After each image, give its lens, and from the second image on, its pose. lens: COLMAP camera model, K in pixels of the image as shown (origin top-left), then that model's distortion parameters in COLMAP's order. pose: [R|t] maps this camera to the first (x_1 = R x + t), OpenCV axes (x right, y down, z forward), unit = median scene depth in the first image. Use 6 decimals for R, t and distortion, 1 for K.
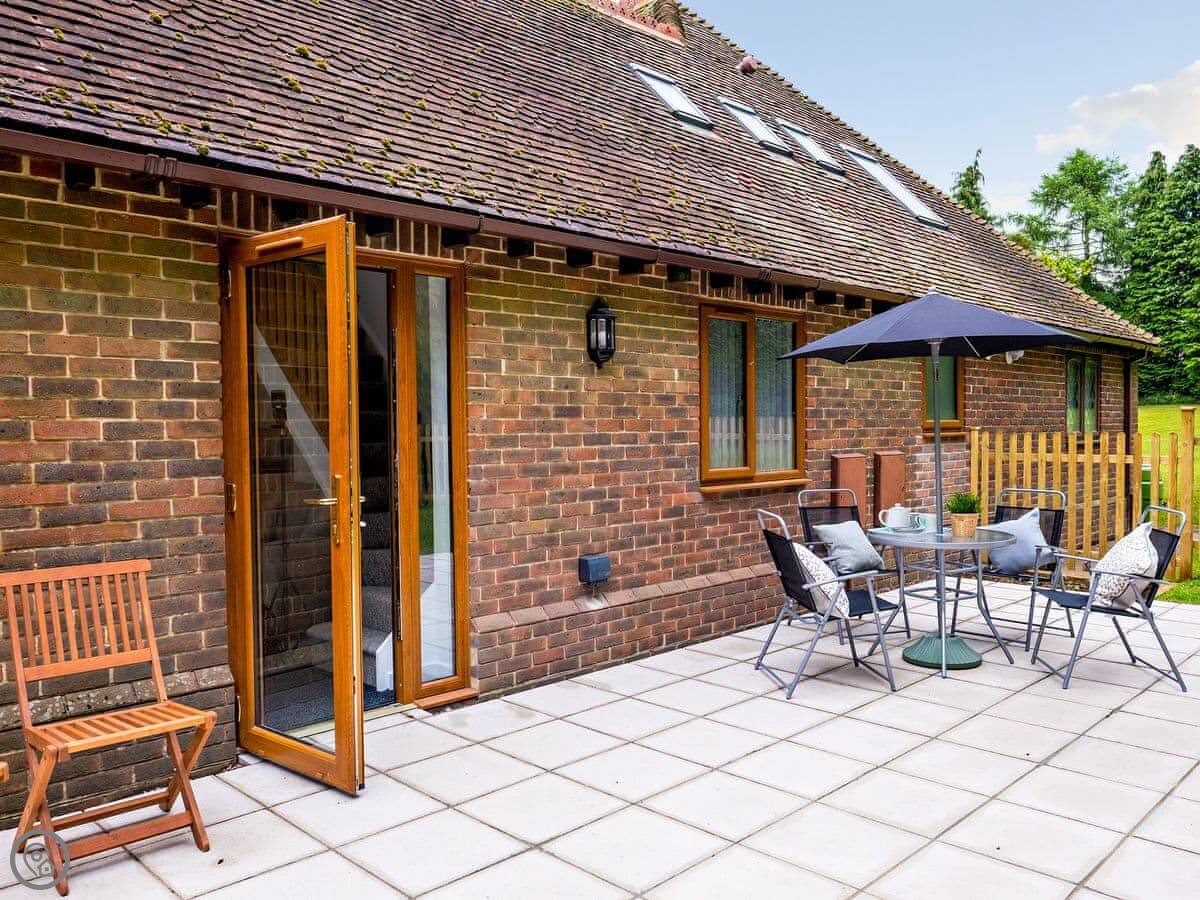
lens RADIAL K [[948.7, 0, 600.0], [0, 948.7, 450.0], [0, 0, 1]] dist [-0.004793, -0.000728]
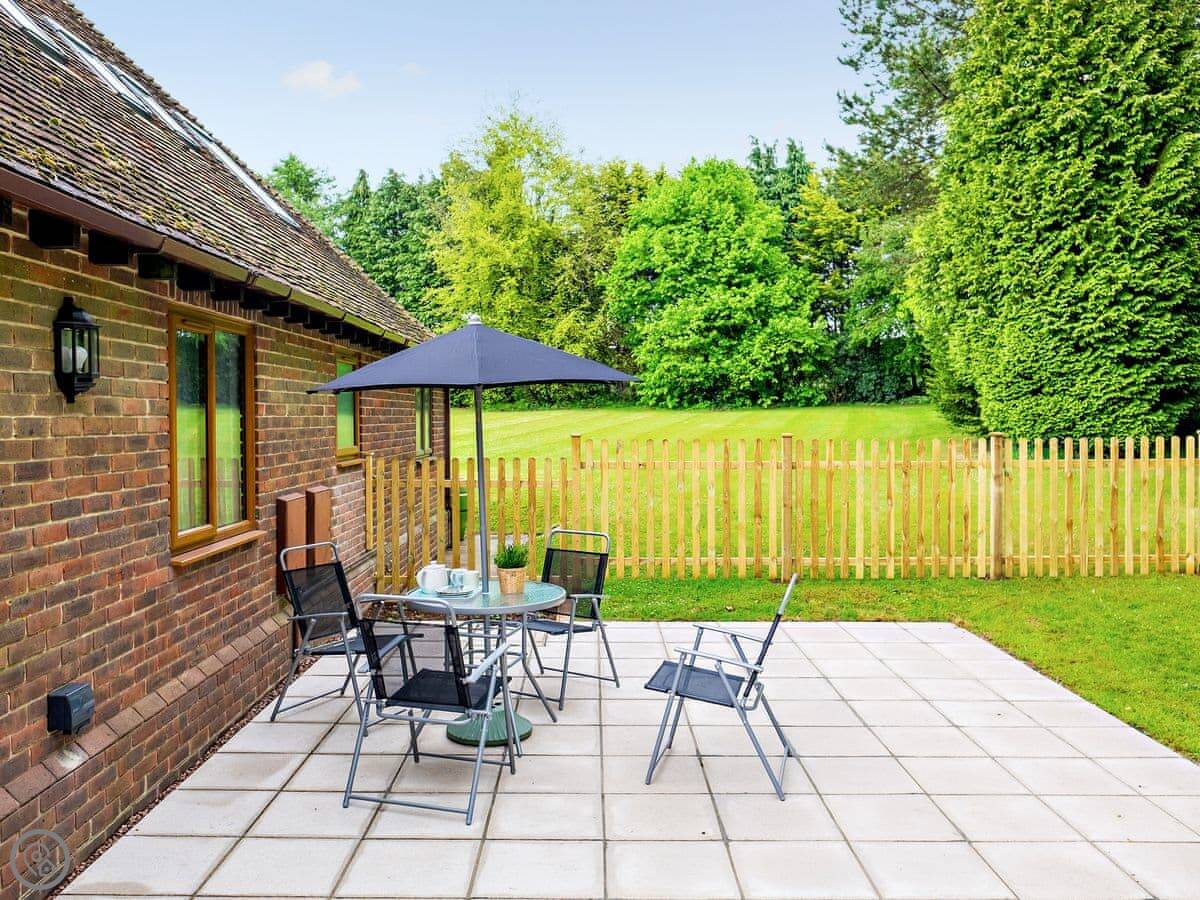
lens RADIAL K [[1004.0, 0, 590.6], [0, 1004.0, 437.0], [0, 0, 1]] dist [-0.002588, -0.000469]
pose [[0.715458, -0.009637, 0.698589, -0.213129], [0.018543, 0.999815, -0.005199, -0.047552], [-0.698410, 0.016674, 0.715504, 0.226853]]
